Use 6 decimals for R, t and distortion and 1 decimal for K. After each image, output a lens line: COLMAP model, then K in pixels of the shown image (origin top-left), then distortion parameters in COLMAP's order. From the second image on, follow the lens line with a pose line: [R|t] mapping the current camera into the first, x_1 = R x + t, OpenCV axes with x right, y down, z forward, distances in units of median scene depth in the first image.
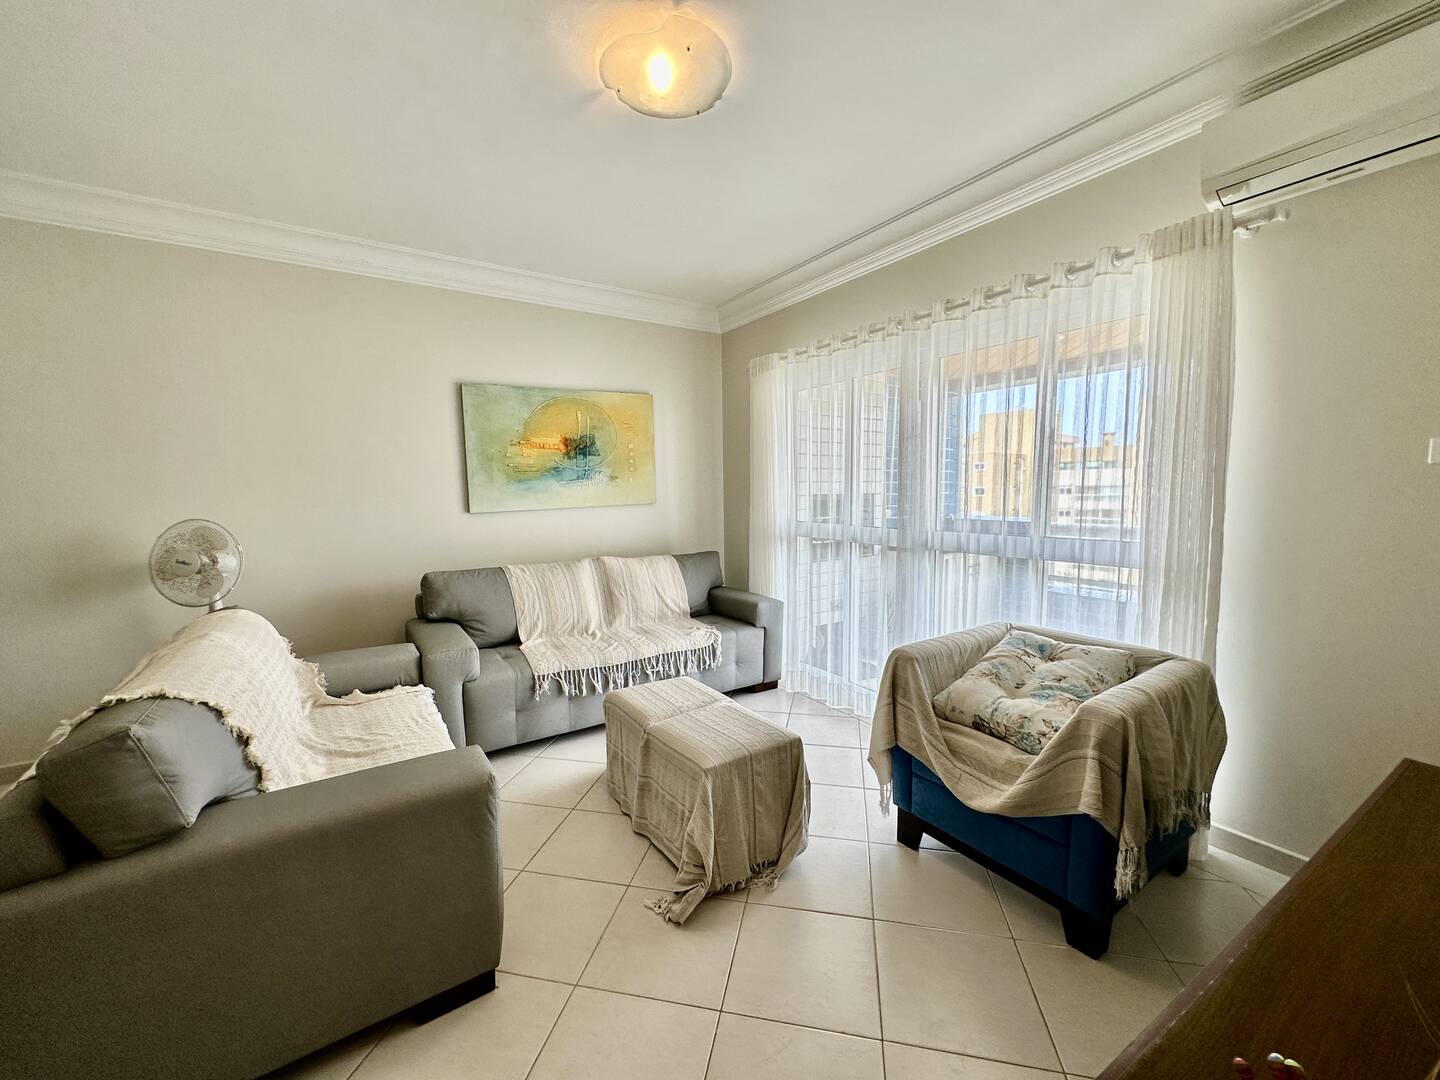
lens RADIAL K [[576.0, 0, 720.6], [0, 576.0, 541.7], [0, 0, 1]] dist [-0.005101, 0.001150]
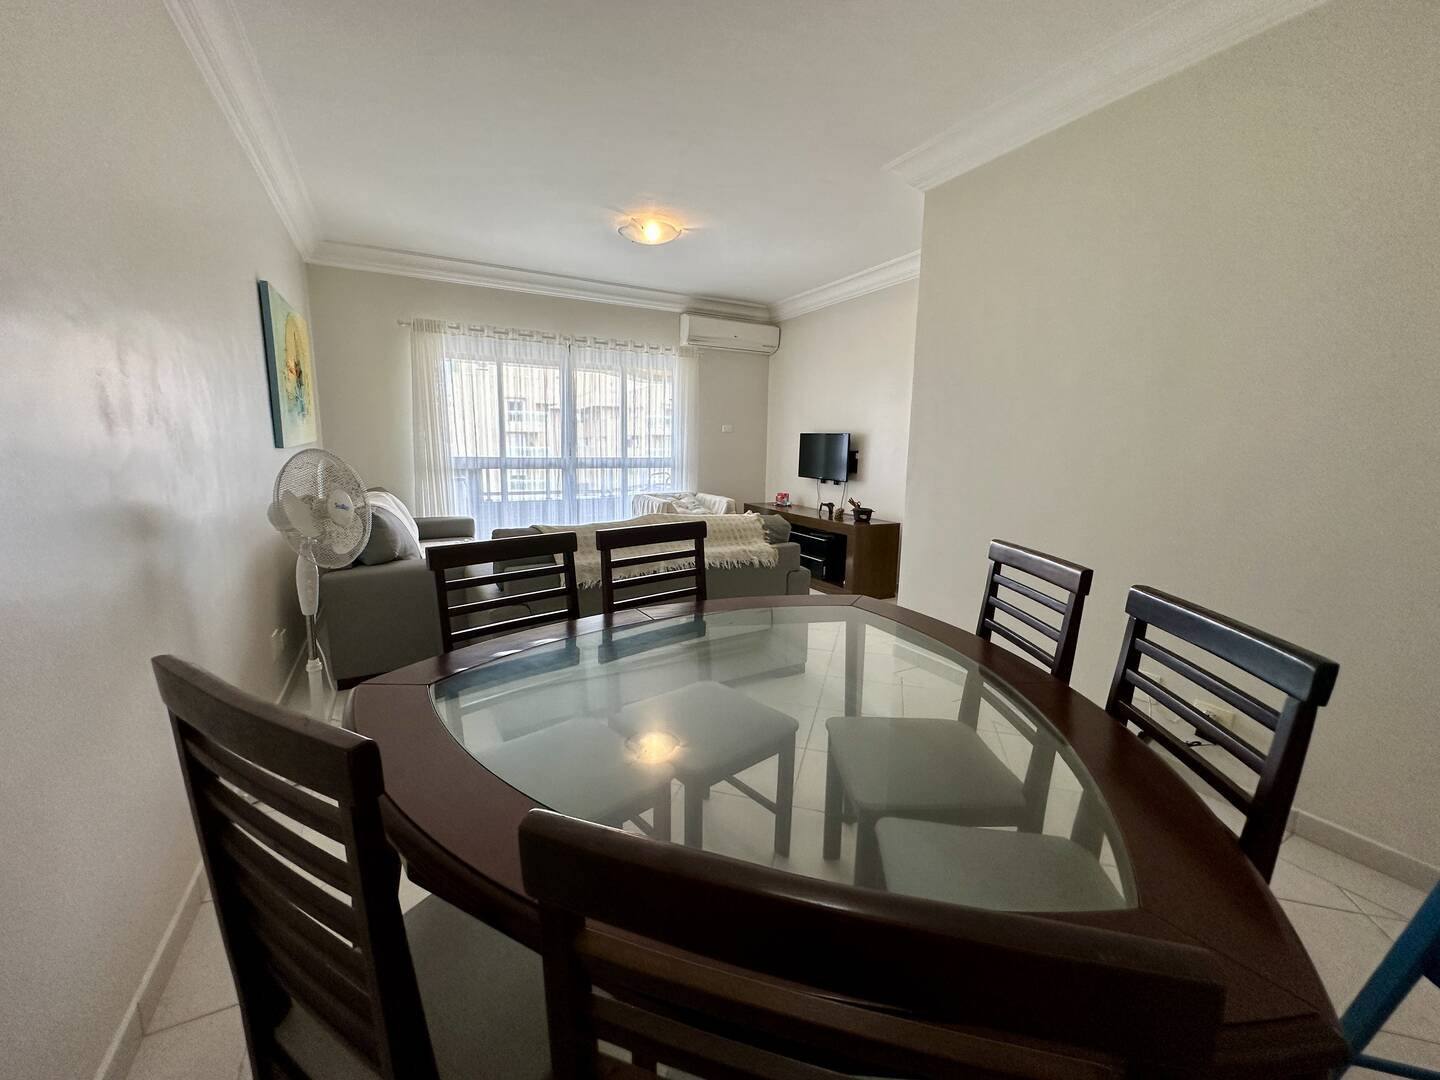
lens RADIAL K [[576.0, 0, 727.0], [0, 576.0, 541.1], [0, 0, 1]] dist [-0.005101, 0.001150]
pose [[0.067707, -0.154546, 0.985663, -1.341356], [0.074923, 0.985928, 0.149441, 0.003847], [-0.994888, 0.063730, 0.078333, 0.361596]]
